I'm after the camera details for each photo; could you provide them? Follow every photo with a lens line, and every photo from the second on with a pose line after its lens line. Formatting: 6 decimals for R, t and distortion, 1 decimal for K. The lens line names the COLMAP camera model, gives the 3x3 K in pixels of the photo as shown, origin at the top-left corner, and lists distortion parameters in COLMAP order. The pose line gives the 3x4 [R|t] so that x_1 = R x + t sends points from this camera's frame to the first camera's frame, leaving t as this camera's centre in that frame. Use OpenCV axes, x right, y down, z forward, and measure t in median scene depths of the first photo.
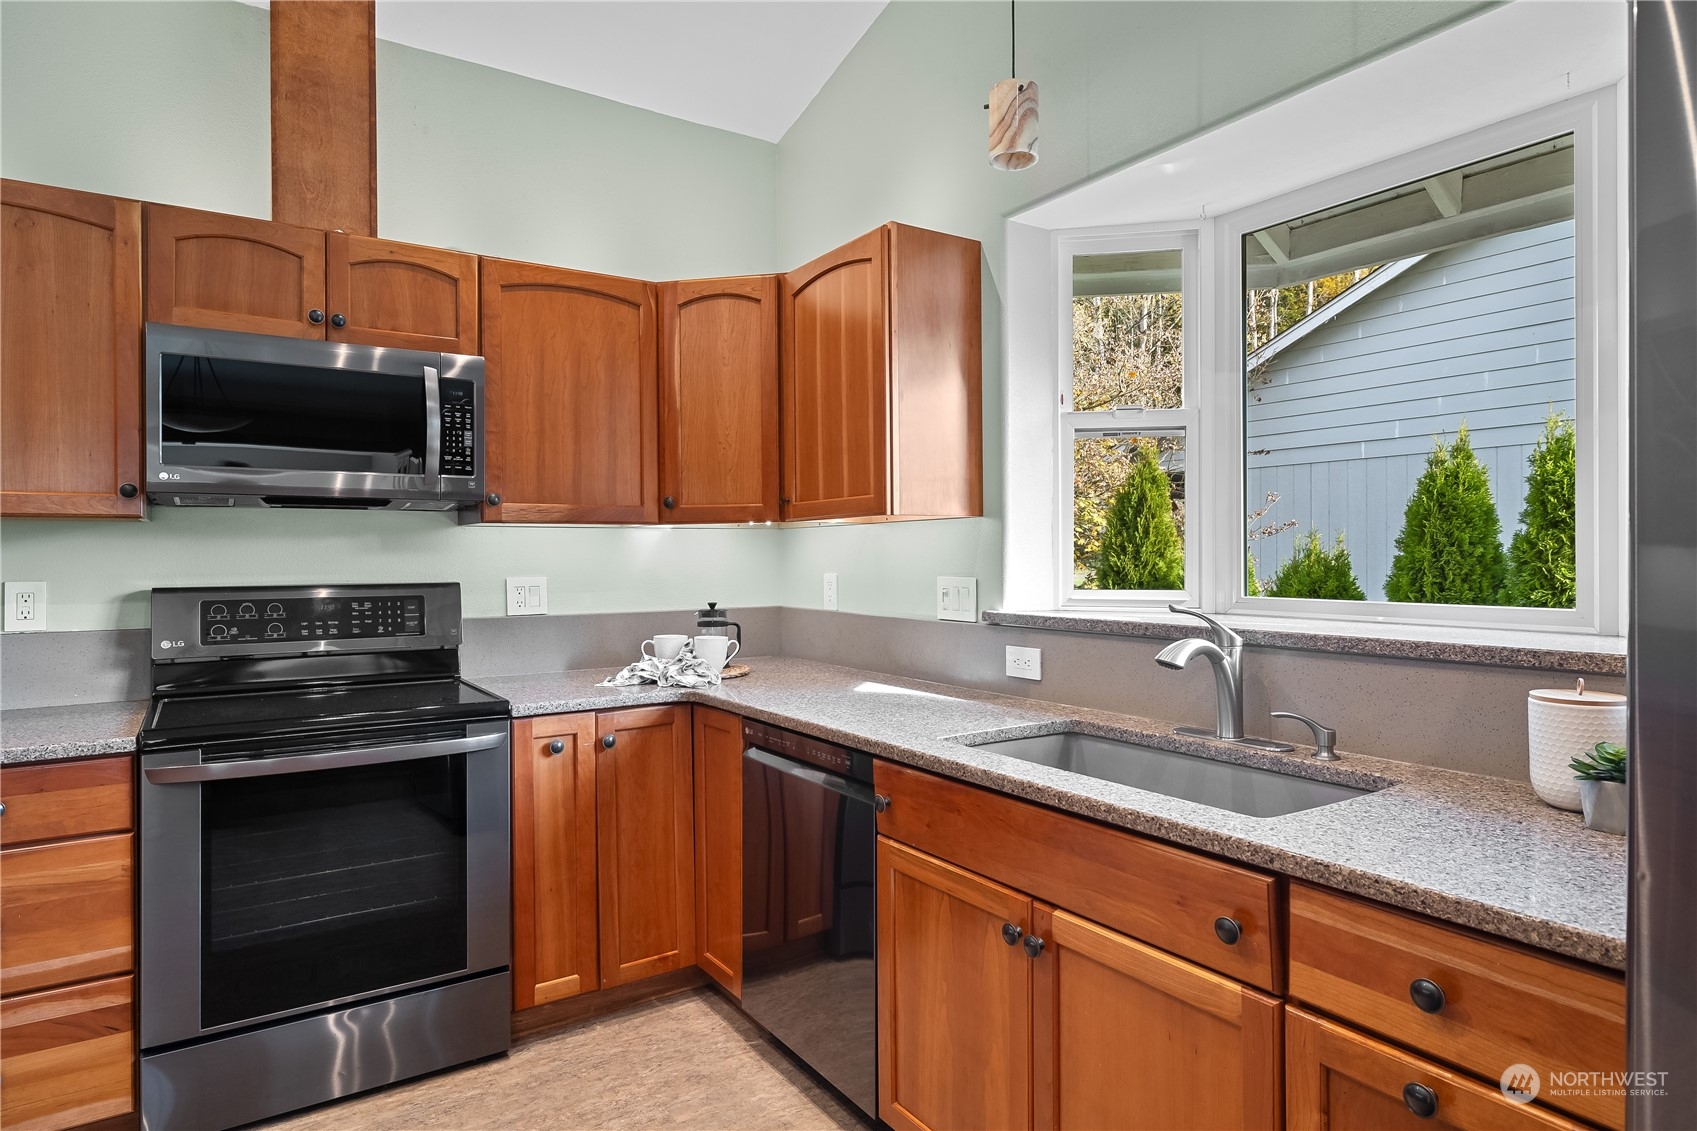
lens RADIAL K [[972.8, 0, 849.7], [0, 972.8, 554.6], [0, 0, 1]] dist [0.006402, -0.001743]
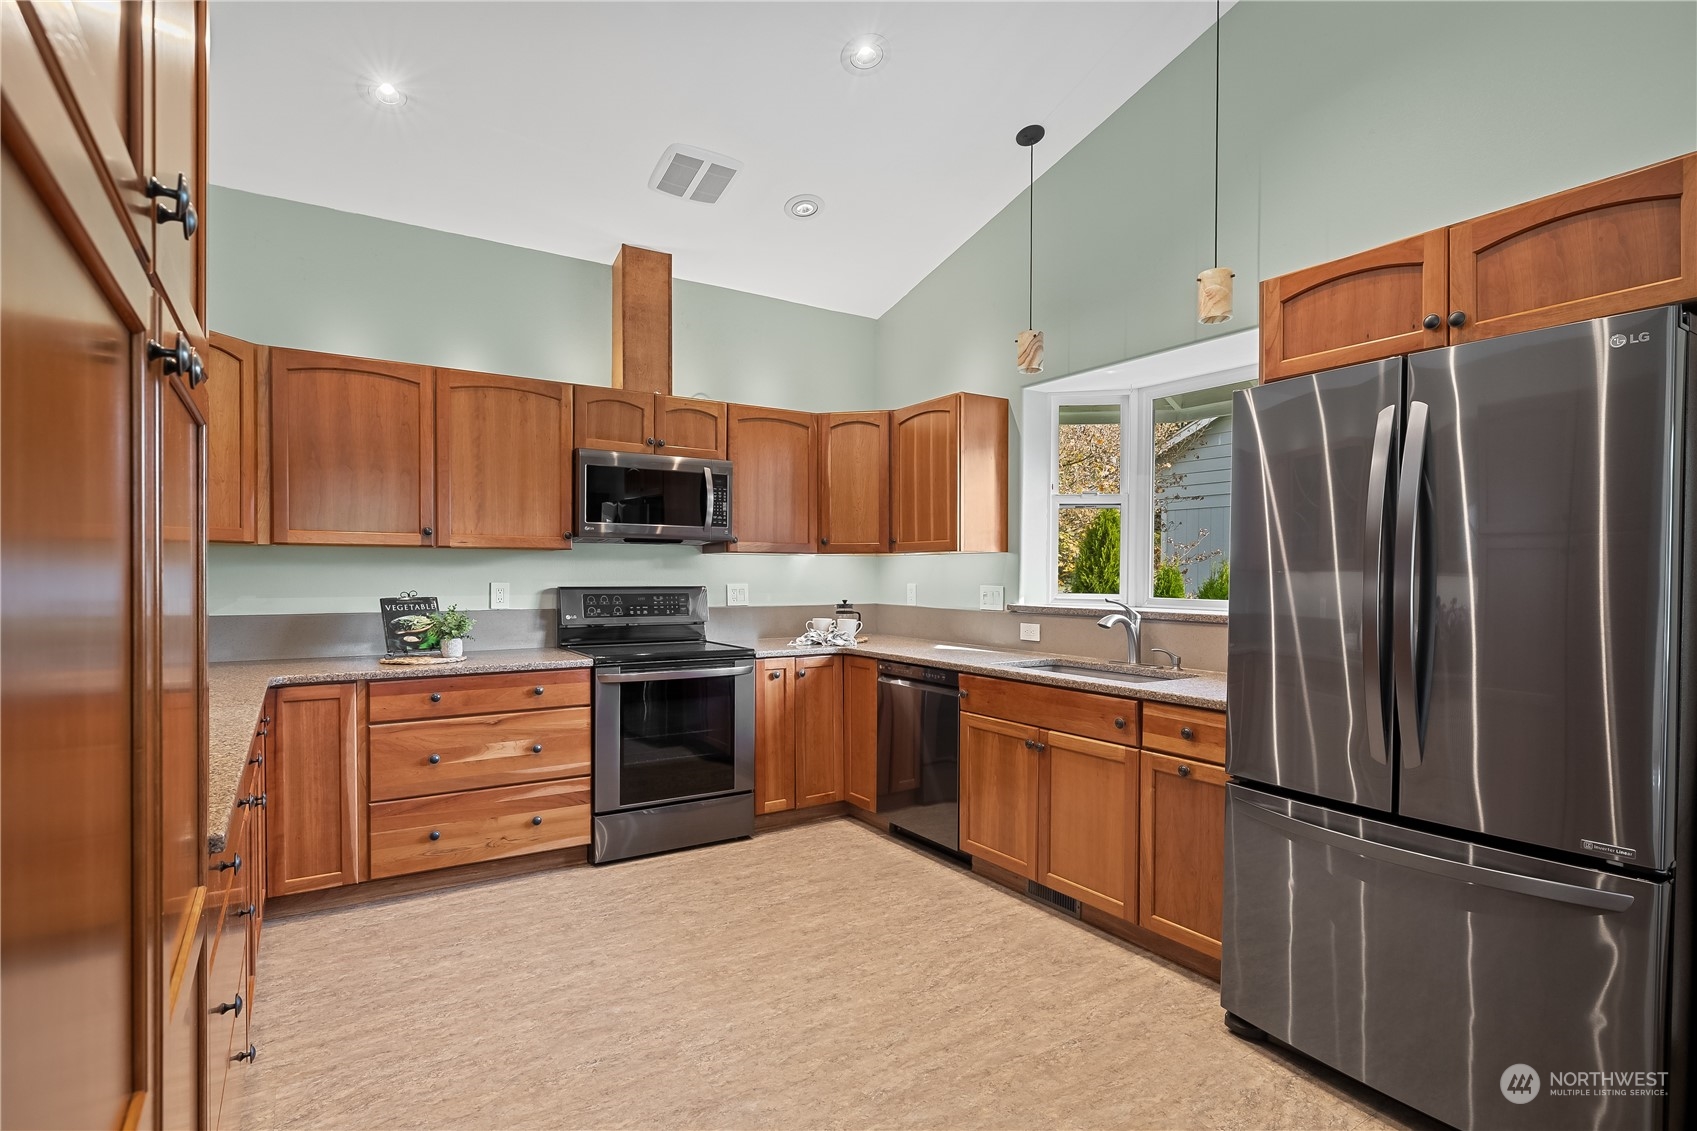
lens RADIAL K [[862.5, 0, 846.5], [0, 862.5, 580.1], [0, 0, 1]] dist [-0.004078, 0.000026]
pose [[0.999912, 0.010140, -0.008601, -0.155515], [-0.010055, 0.999900, 0.009906, 0.000003], [0.008700, -0.009819, 0.999914, -0.630831]]
